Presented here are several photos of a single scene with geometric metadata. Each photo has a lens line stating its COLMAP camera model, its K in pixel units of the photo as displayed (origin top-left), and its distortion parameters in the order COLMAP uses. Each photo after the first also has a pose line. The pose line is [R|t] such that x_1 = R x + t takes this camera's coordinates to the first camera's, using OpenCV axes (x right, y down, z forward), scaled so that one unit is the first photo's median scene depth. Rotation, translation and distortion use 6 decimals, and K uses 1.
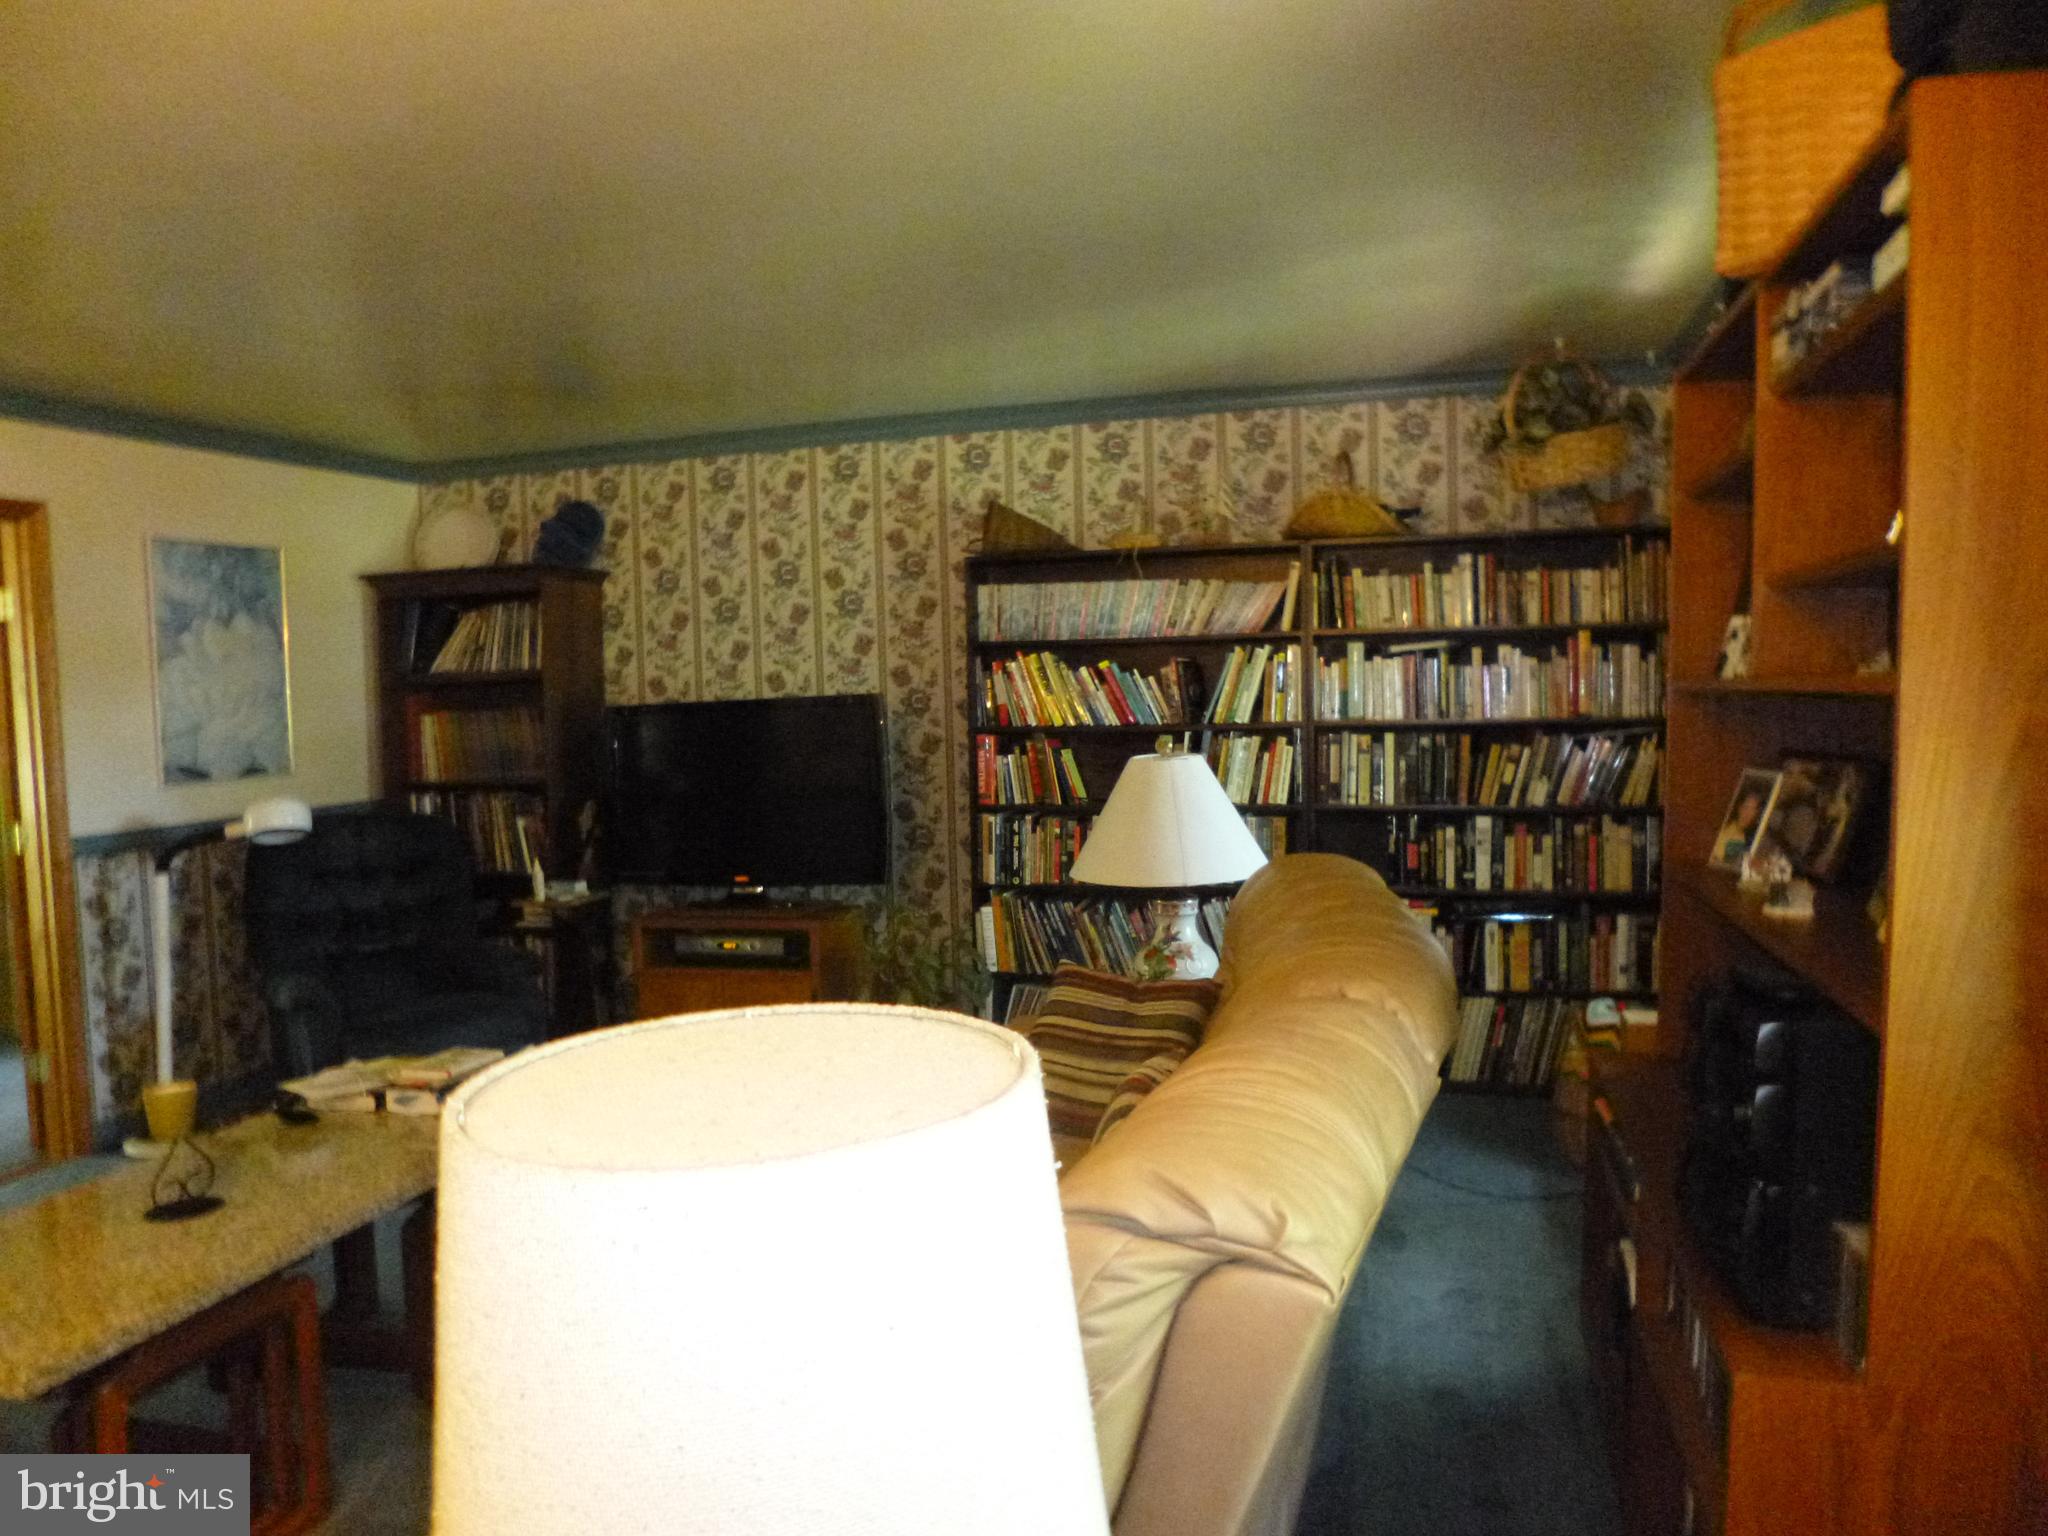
lens RADIAL K [[1474.4, 0, 1023.5], [0, 1474.4, 781.1], [0, 0, 1]] dist [-0.053708, 0.016468]
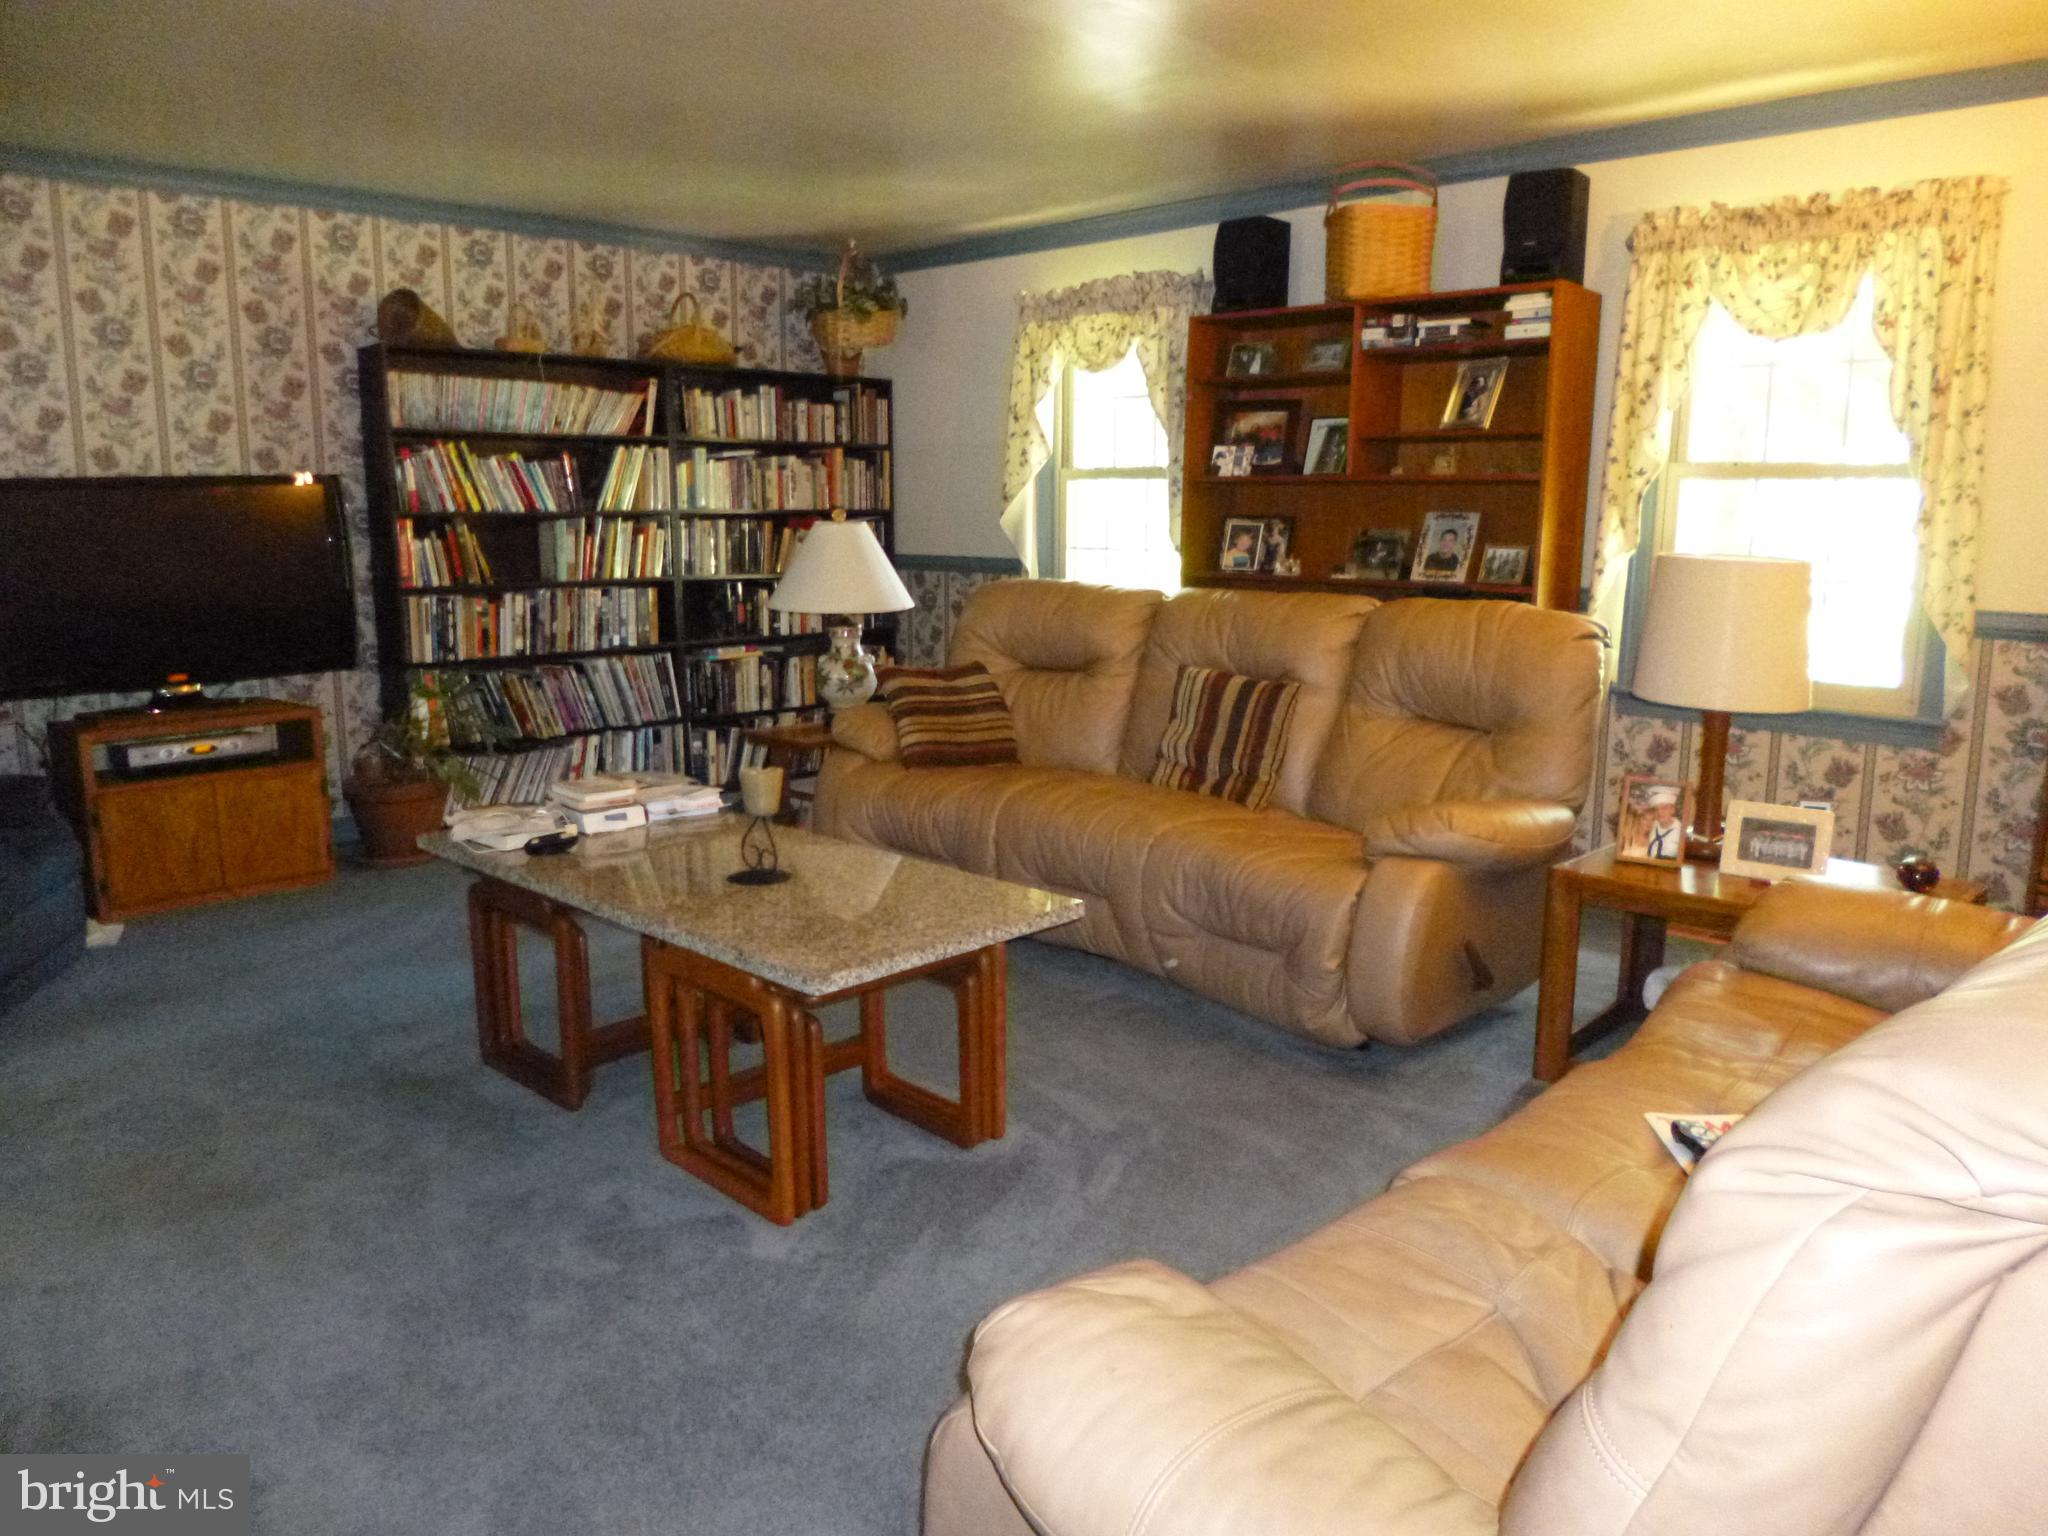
lens RADIAL K [[1474.4, 0, 1023.0], [0, 1474.4, 767.8], [0, 0, 1]] dist [-0.053708, 0.016468]
pose [[0.488809, -0.129087, 0.862788, -0.745333], [0.038799, 0.991230, 0.126323, 0.030165], [-0.871528, -0.028272, 0.489530, 0.118559]]
